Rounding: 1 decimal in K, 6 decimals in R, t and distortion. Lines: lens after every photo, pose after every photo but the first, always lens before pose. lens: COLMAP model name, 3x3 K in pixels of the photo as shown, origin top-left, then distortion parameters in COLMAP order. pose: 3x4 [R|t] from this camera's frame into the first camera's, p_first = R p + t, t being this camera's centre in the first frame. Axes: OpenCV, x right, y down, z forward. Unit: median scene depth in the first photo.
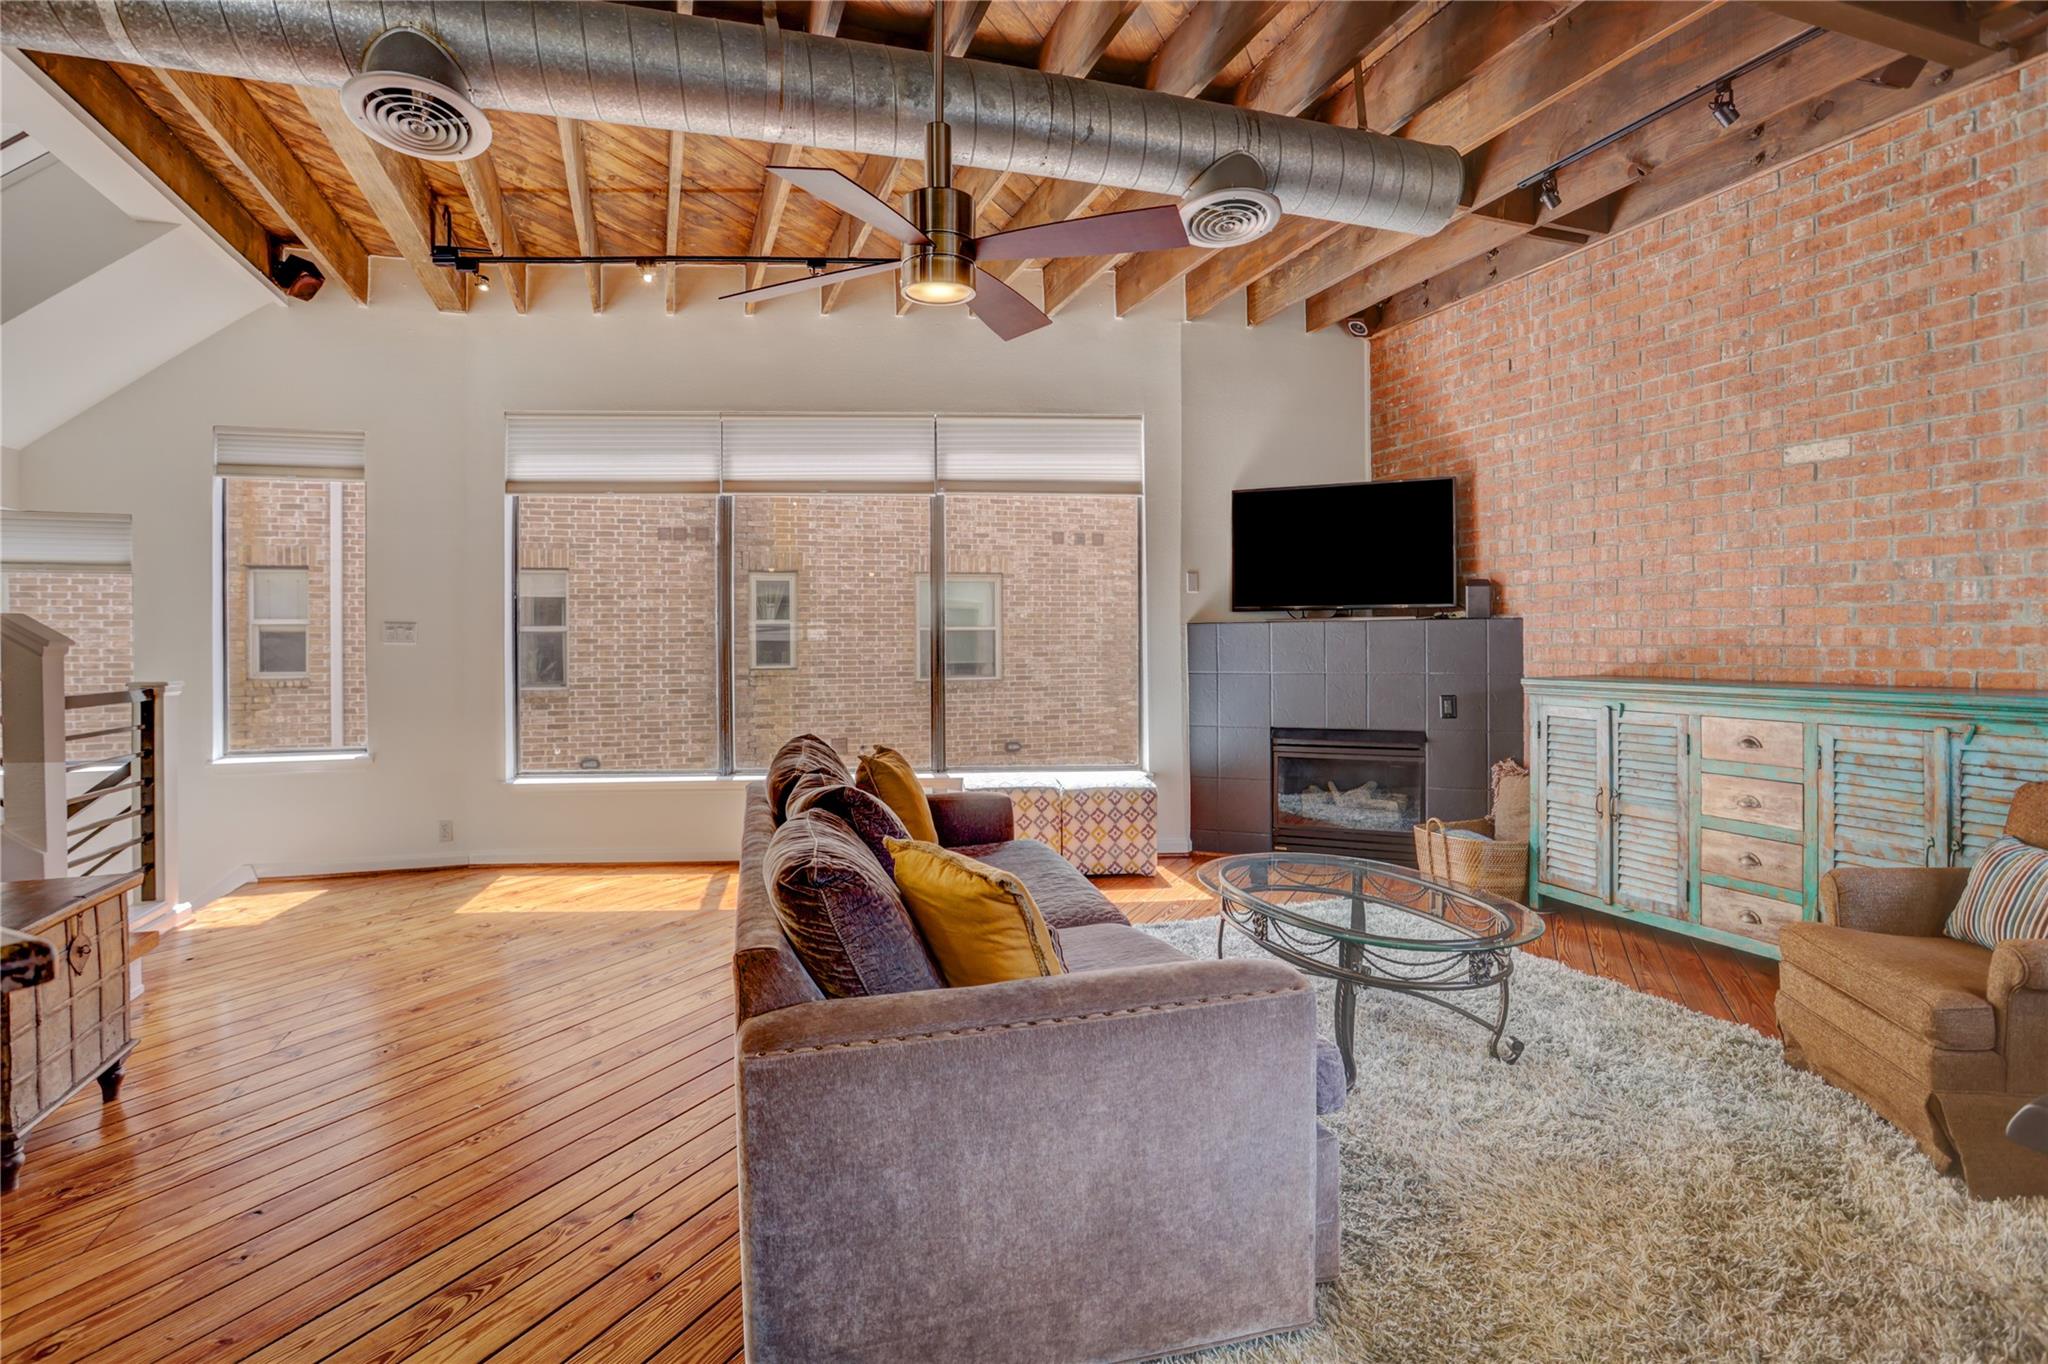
lens RADIAL K [[1025.4, 0, 1023.5], [0, 1025.4, 646.5], [0, 0, 1]] dist [-0.062666, 0.025787]
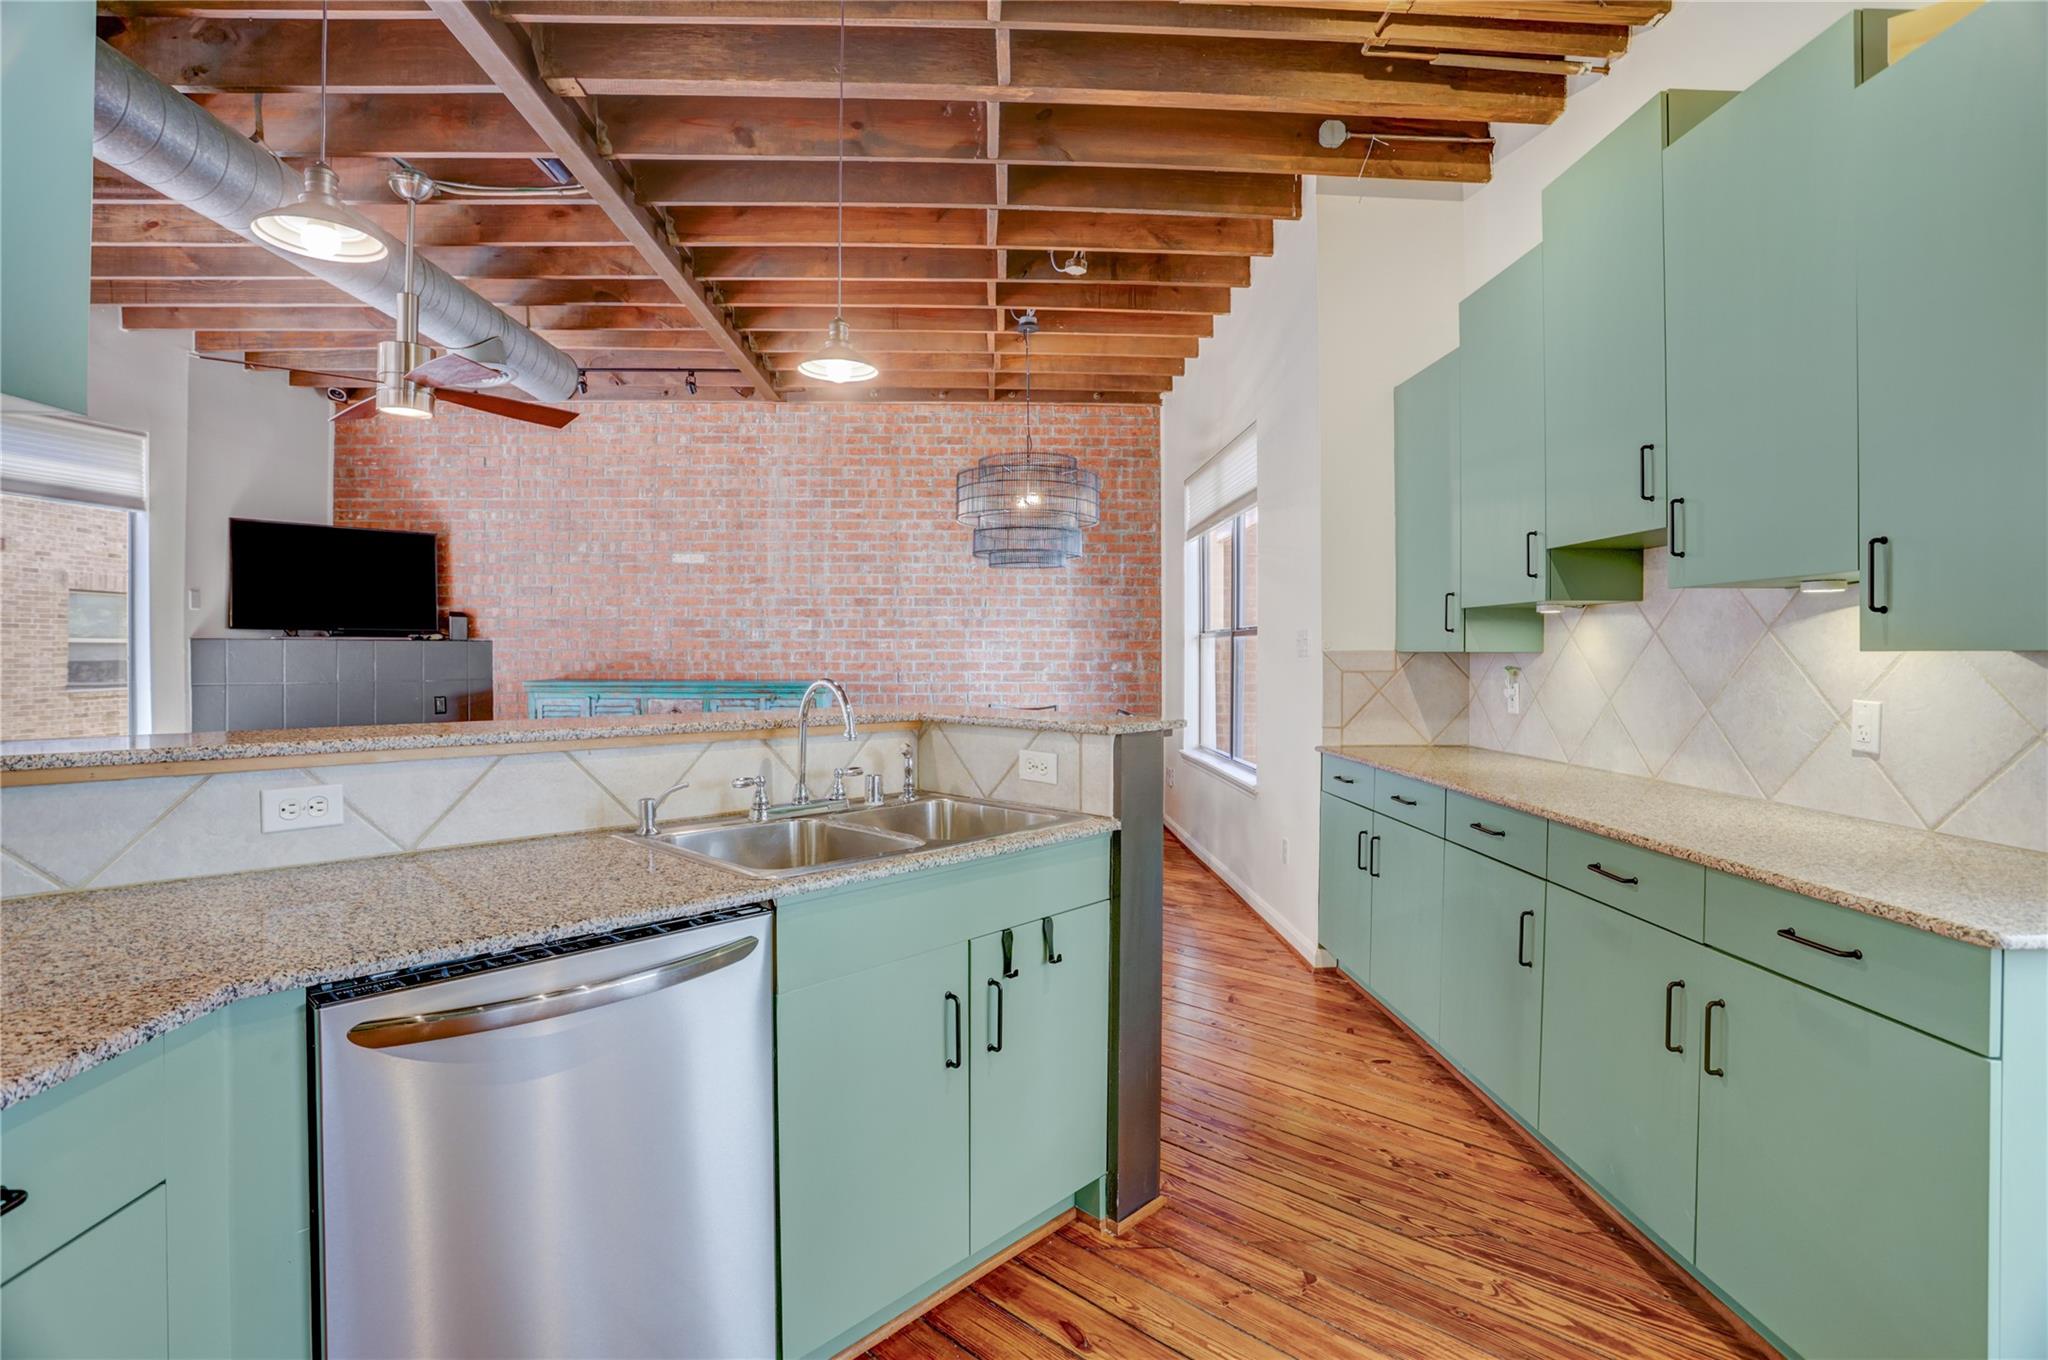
lens RADIAL K [[1025.4, 0, 1015.8], [0, 1025.4, 650.4], [0, 0, 1]] dist [-0.062666, 0.025787]
pose [[0.308905, 0.012380, 0.951012, -0.900227], [0.000397, 0.999914, -0.013146, 0.006302], [-0.951093, 0.004439, 0.308874, -0.206670]]
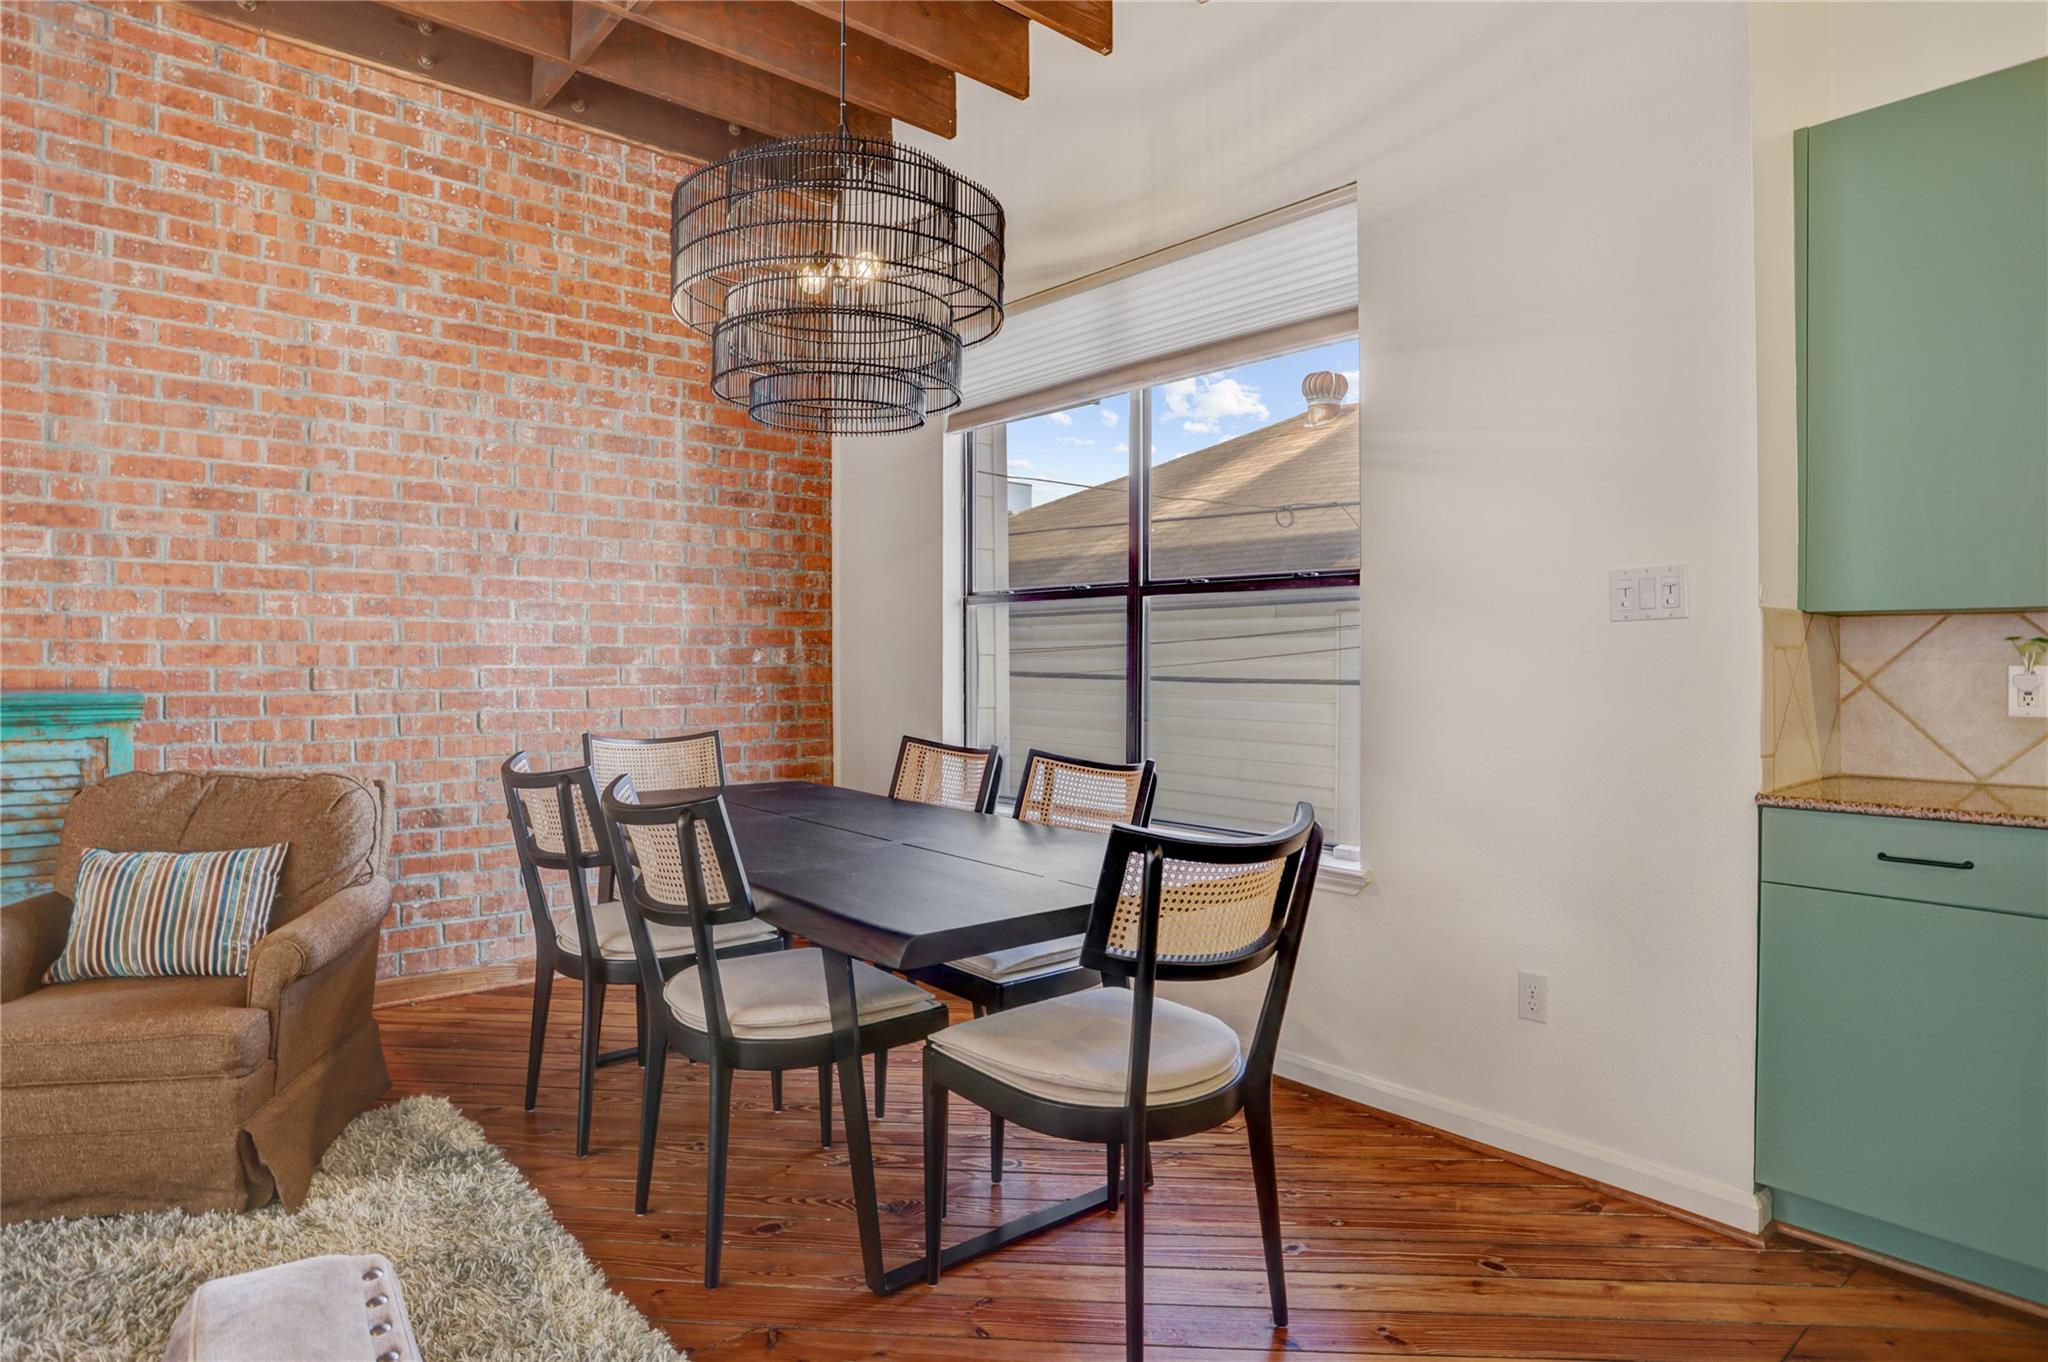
lens RADIAL K [[1170.6, 0, 1018.3], [0, 1170.6, 654.1], [0, 0, 1]] dist [-0.027010, 0.023667]
pose [[-0.360831, 0.010304, 0.932574, -0.188904], [0.003834, 0.999947, -0.009565, 0.023252], [-0.932623, 0.000124, -0.360851, 0.440555]]
